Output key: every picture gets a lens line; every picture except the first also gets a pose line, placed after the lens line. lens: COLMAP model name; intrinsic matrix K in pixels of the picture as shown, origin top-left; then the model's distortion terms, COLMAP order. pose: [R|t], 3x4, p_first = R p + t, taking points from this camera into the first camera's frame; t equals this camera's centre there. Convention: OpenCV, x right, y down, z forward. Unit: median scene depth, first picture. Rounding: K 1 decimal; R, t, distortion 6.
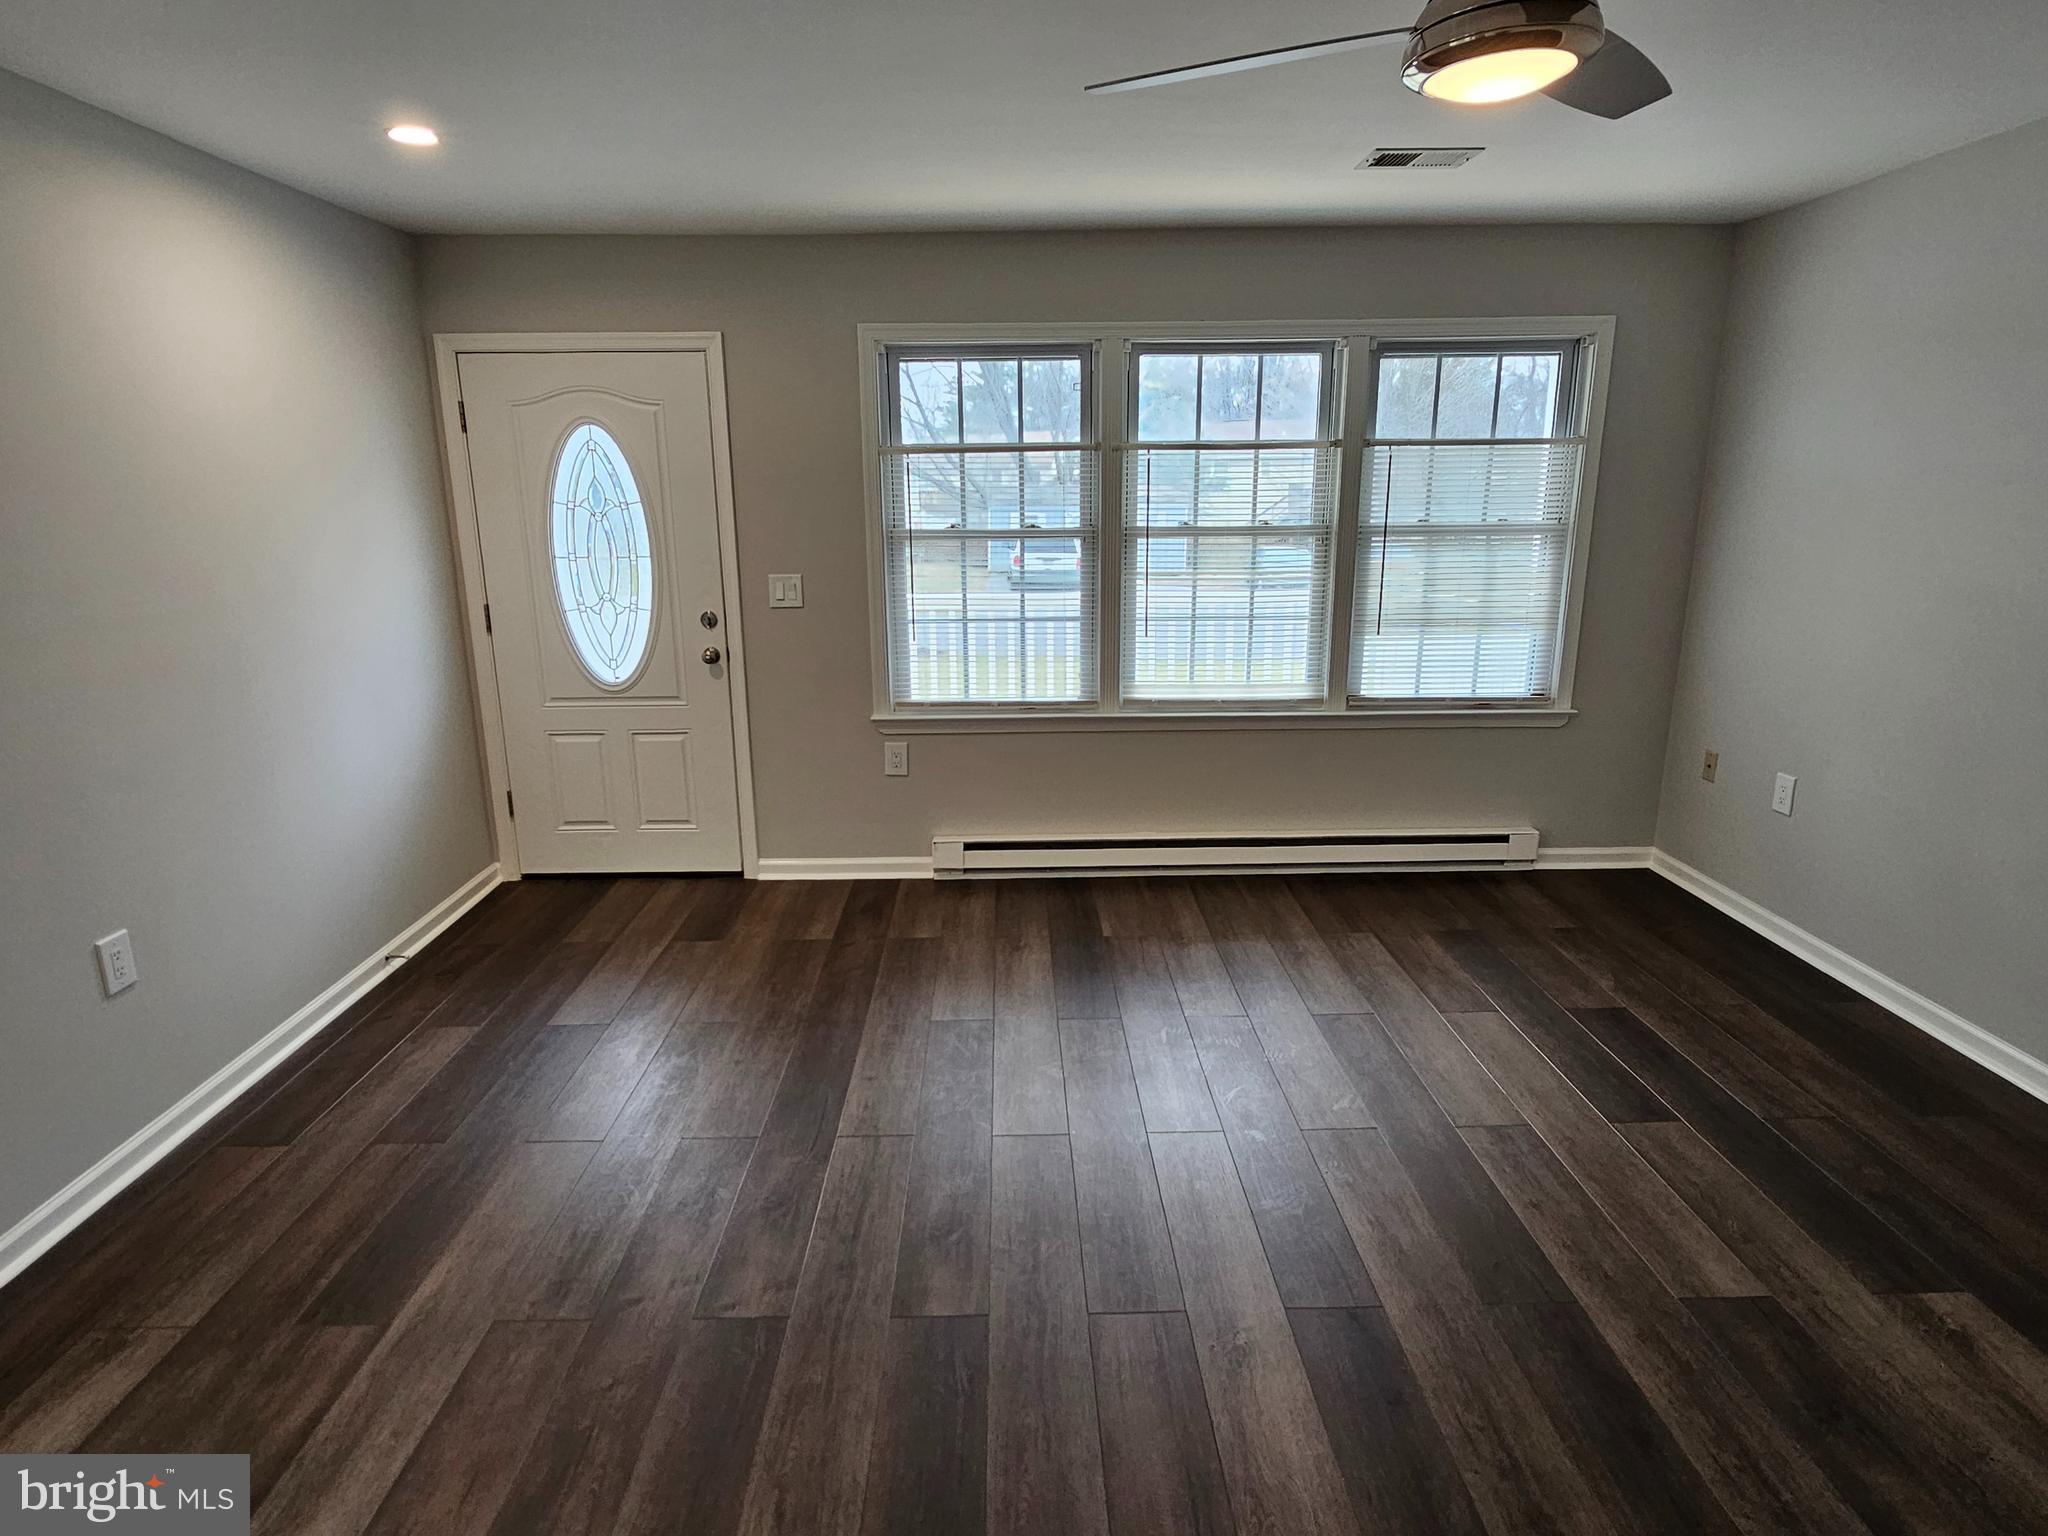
lens RADIAL K [[1117.8, 0, 1020.8], [0, 1117.8, 764.2], [0, 0, 1]] dist [-0.001709, -0.000978]
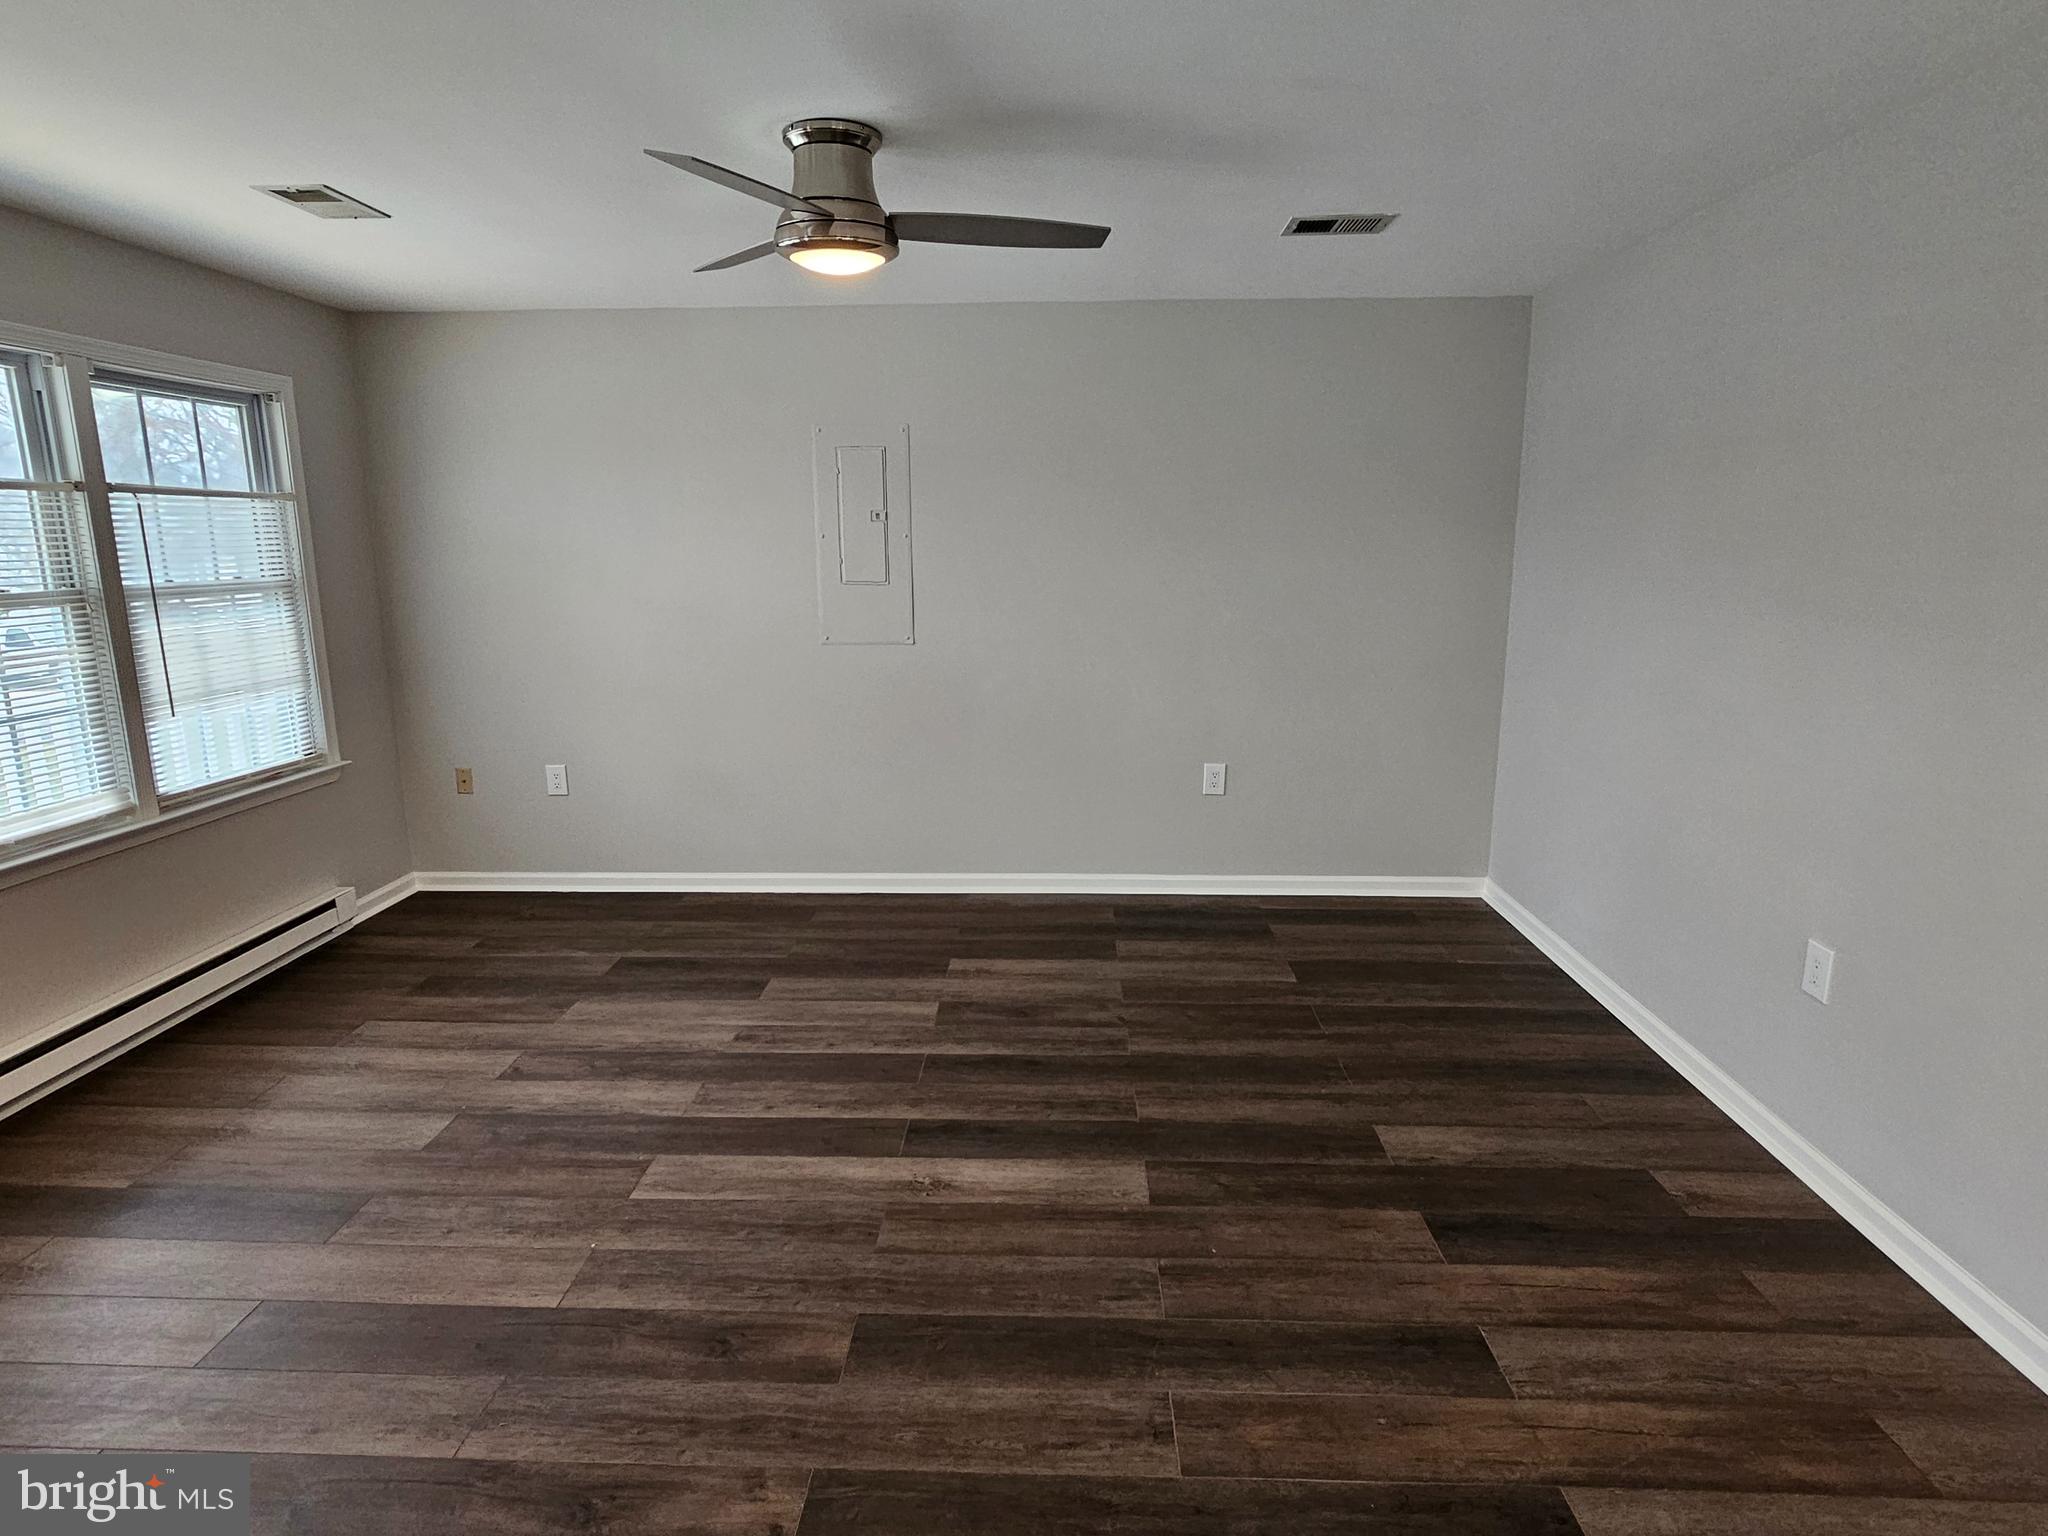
lens RADIAL K [[1117.8, 0, 1014.4], [0, 1117.8, 773.9], [0, 0, 1]] dist [-0.001709, -0.000978]
pose [[0.054417, -0.196899, 0.978912, -0.501097], [0.247462, 0.952441, 0.177818, -0.072626], [-0.967368, 0.232567, 0.100554, 0.337592]]
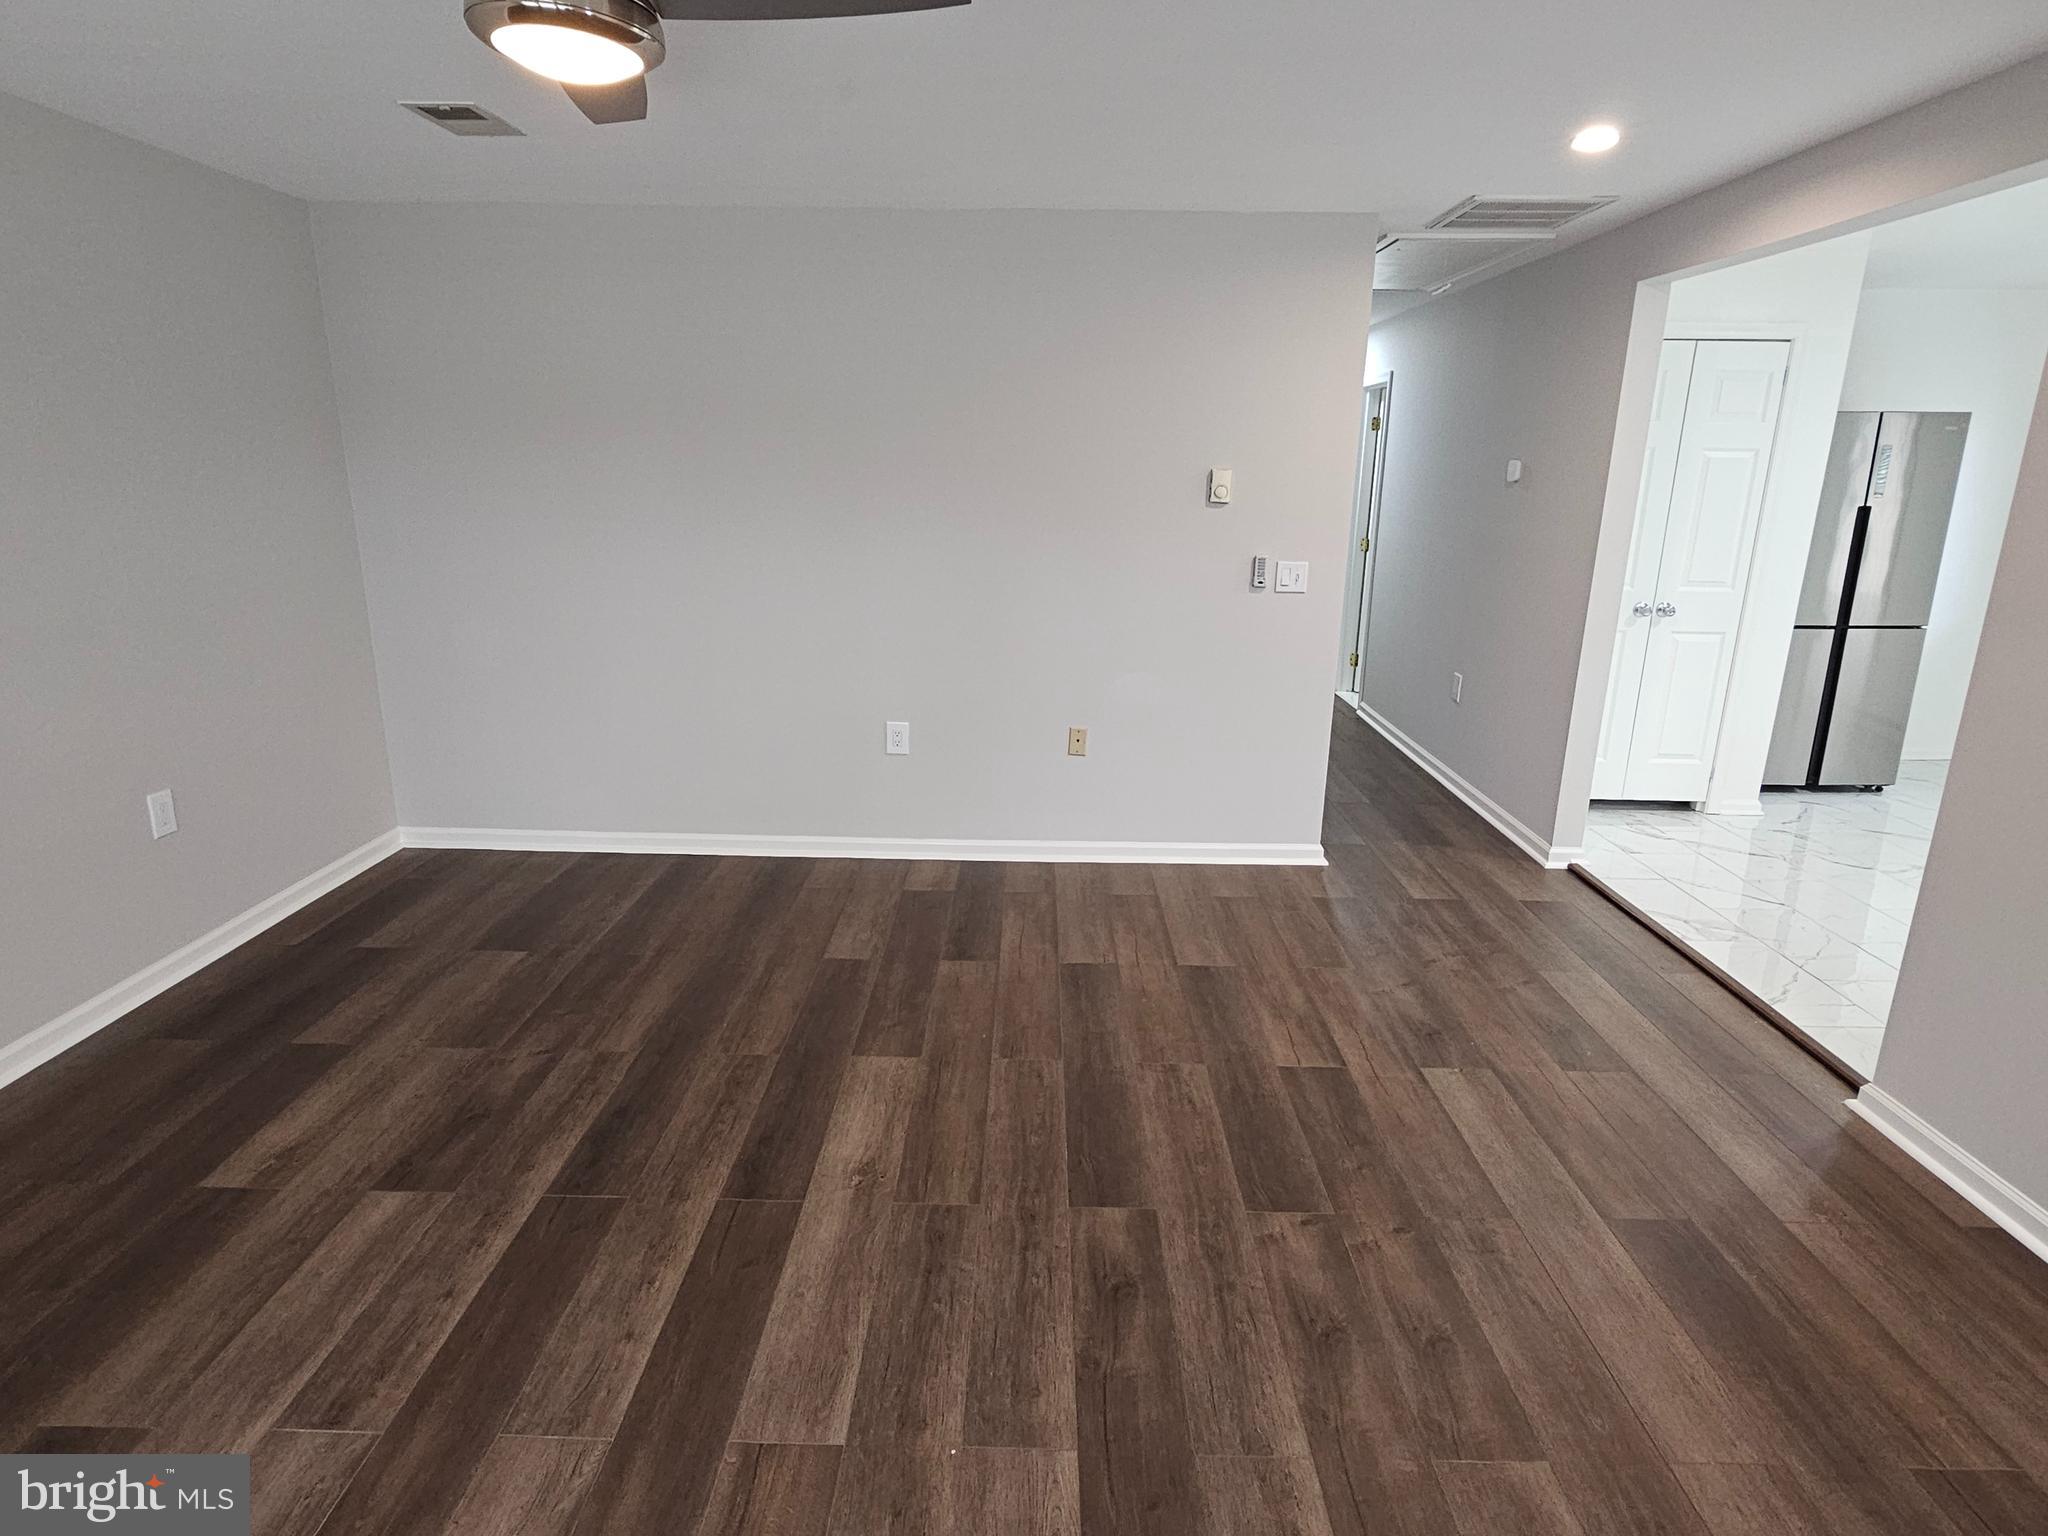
lens RADIAL K [[1117.8, 0, 1032.3], [0, 1117.8, 778.7], [0, 0, 1]] dist [-0.001709, -0.000978]
pose [[-0.999758, -0.006461, 0.021008, -0.007002], [0.004836, 0.867717, 0.497034, -0.233651], [-0.021440, 0.497016, -0.867477, 0.935506]]
